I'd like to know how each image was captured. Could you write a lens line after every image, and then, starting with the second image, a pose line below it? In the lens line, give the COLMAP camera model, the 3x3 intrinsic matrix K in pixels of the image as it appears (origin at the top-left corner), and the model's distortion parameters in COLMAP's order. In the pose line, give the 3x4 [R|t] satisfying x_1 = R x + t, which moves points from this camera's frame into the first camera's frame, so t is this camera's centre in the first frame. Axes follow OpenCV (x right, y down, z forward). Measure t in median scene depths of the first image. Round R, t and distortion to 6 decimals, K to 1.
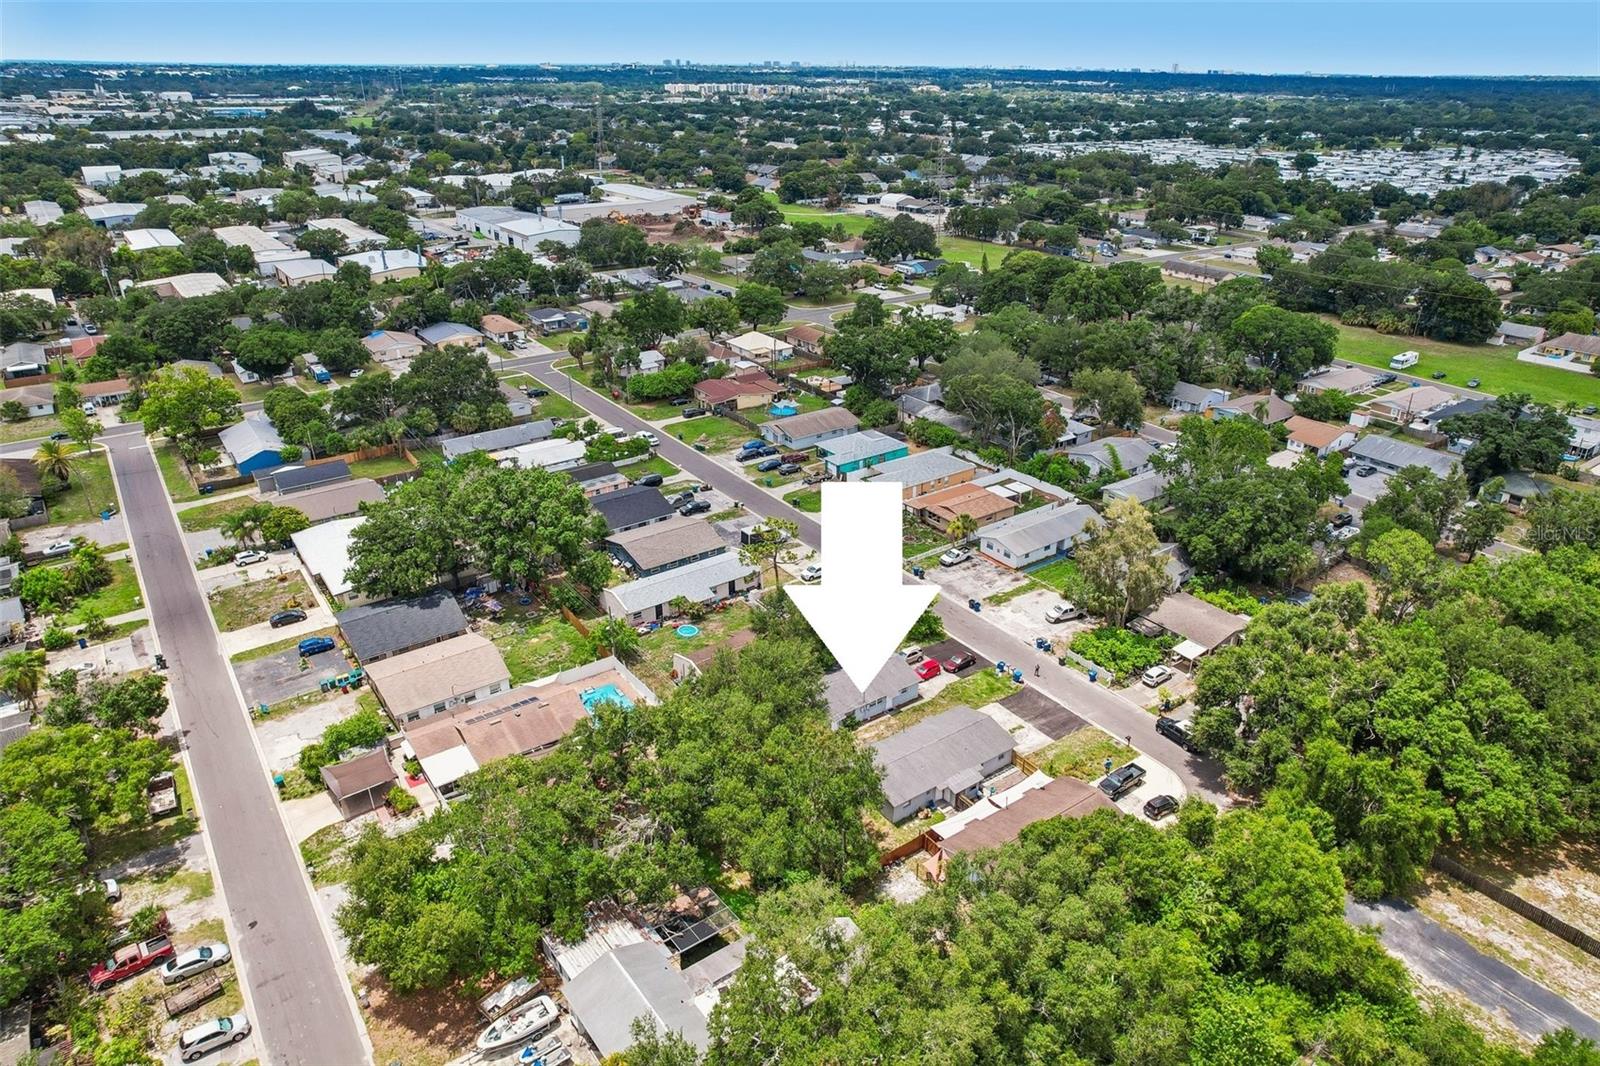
lens RADIAL K [[999.6, 0, 817.3], [0, 999.6, 538.9], [0, 0, 1]] dist [-0.071988, 0.062134]
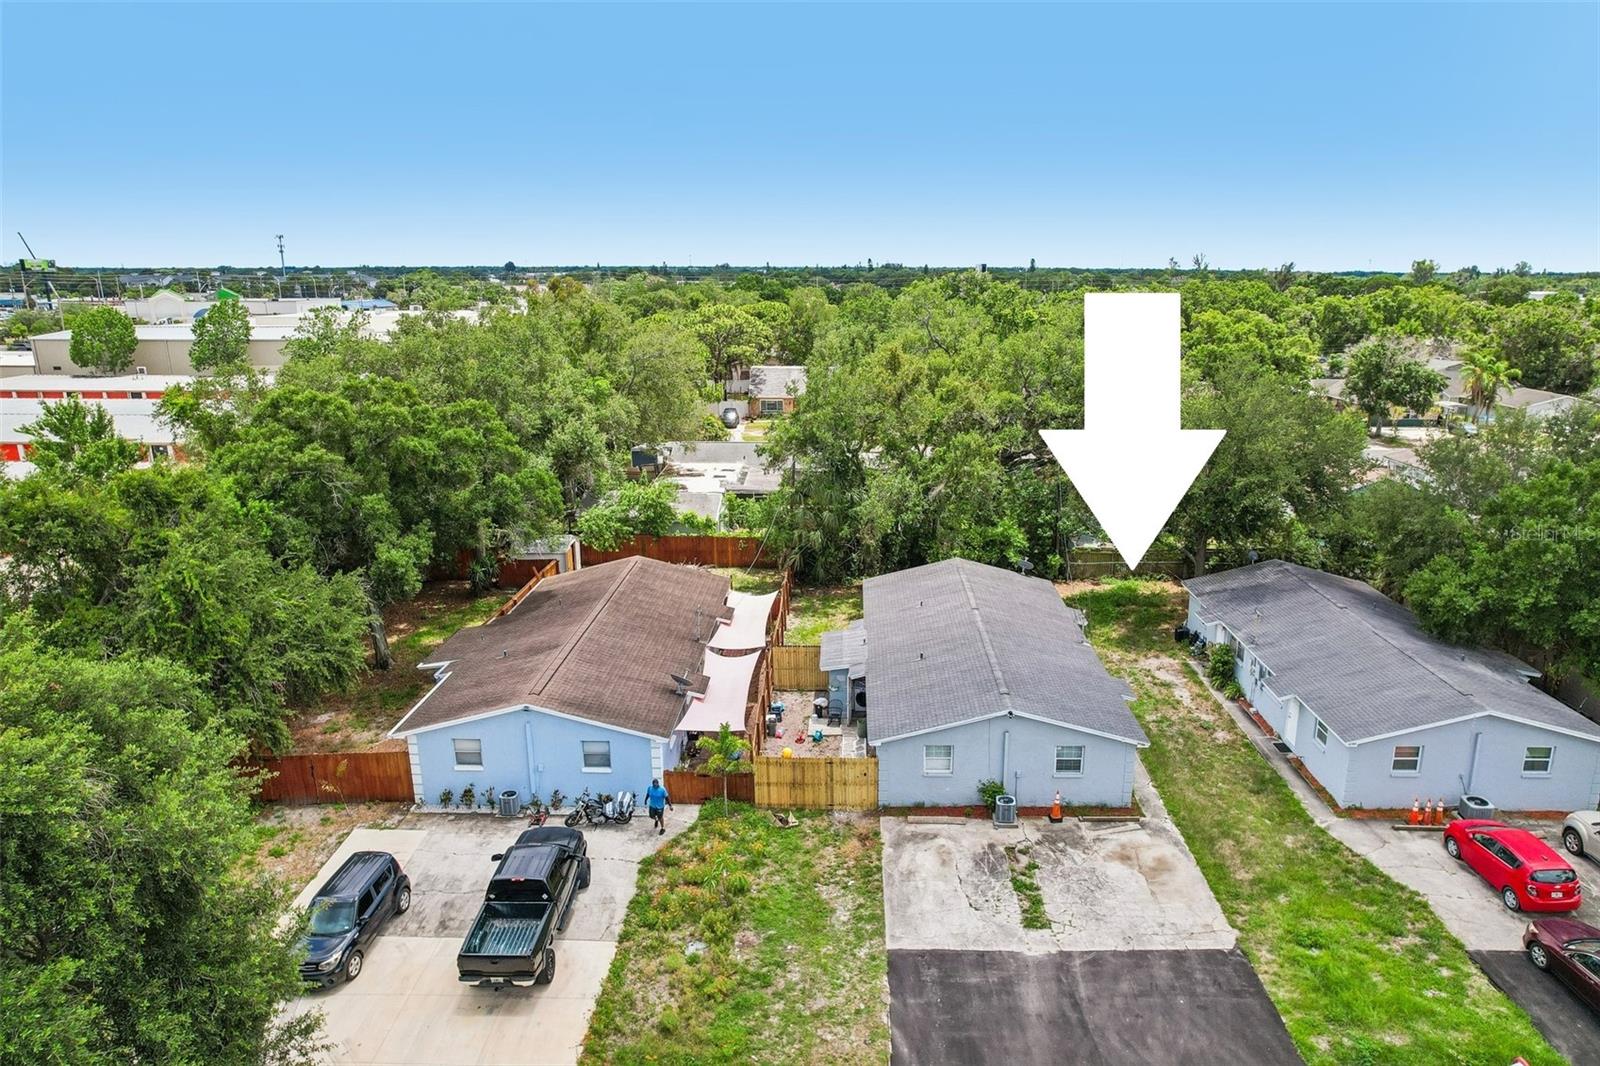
lens RADIAL K [[999.6, 0, 817.3], [0, 999.6, 538.9], [0, 0, 1]] dist [-0.071988, 0.062134]
pose [[-0.612175, 0.206272, -0.763344, 0.259614], [-0.337404, 0.804935, 0.488096, 0.010584], [0.715123, 0.556355, -0.423164, 0.661359]]
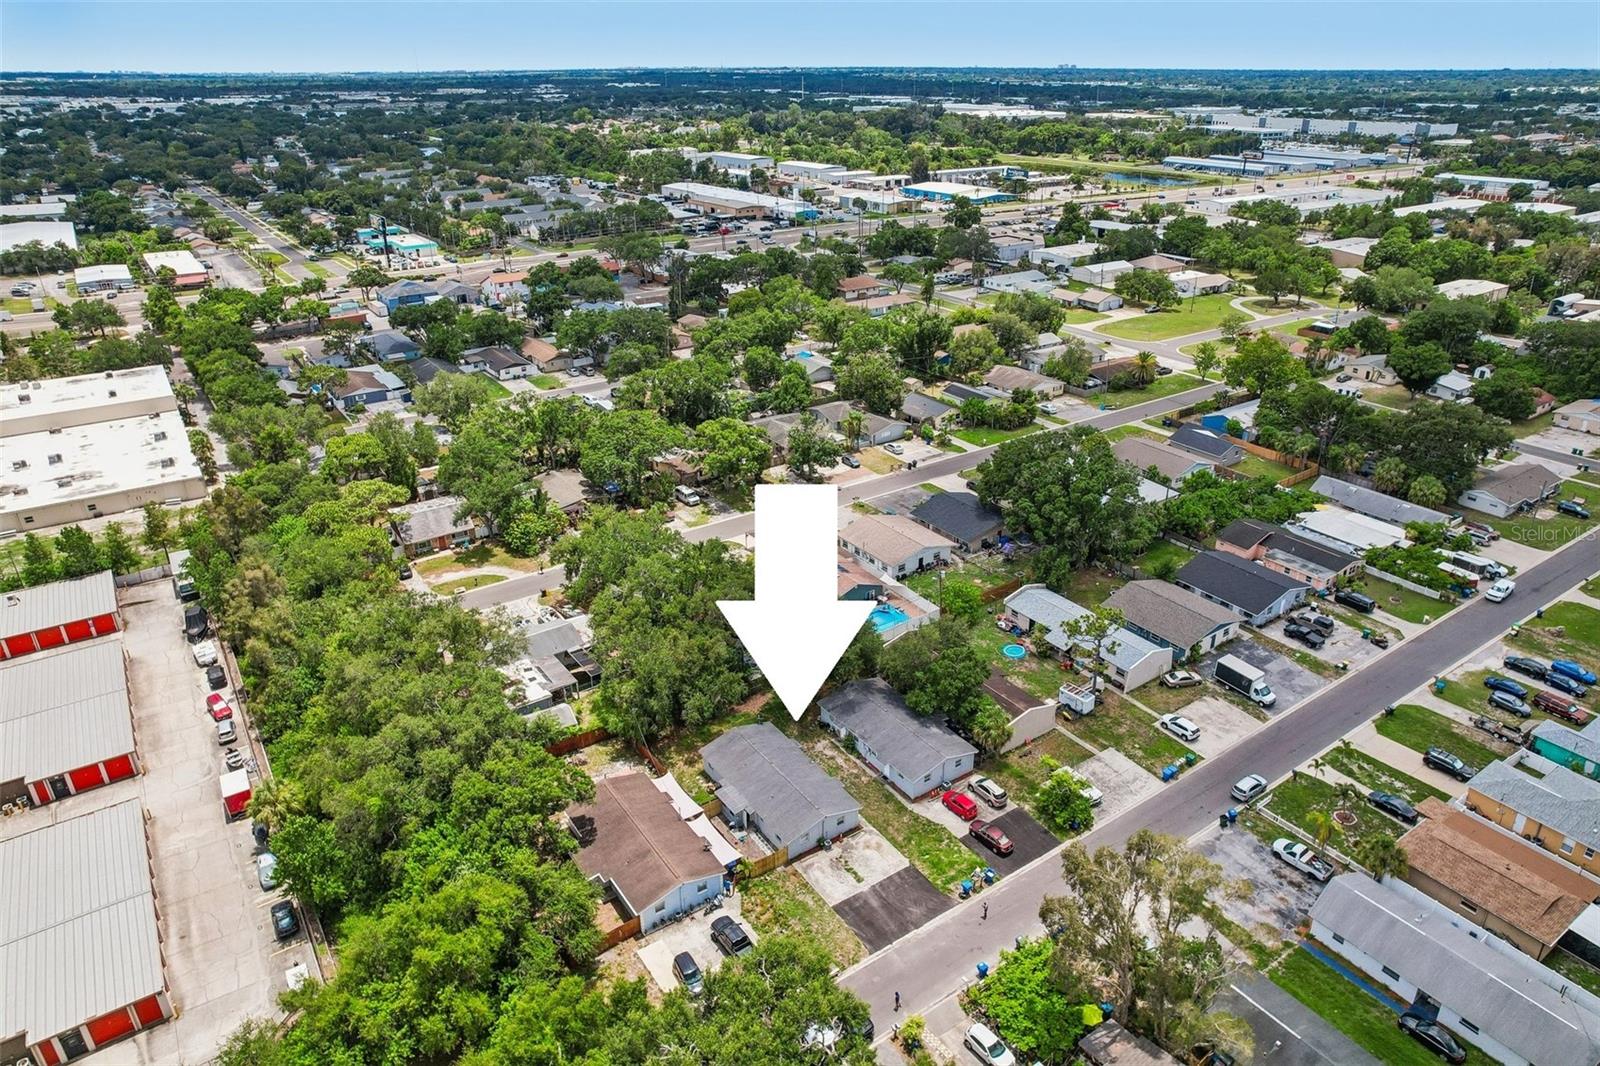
lens RADIAL K [[999.6, 0, 817.3], [0, 999.6, 538.9], [0, 0, 1]] dist [-0.071988, 0.062134]
pose [[-0.014838, 0.424272, -0.905413, 0.534694], [-0.433075, 0.813443, 0.388272, -0.220065], [0.901236, 0.397873, 0.171671, 0.469178]]
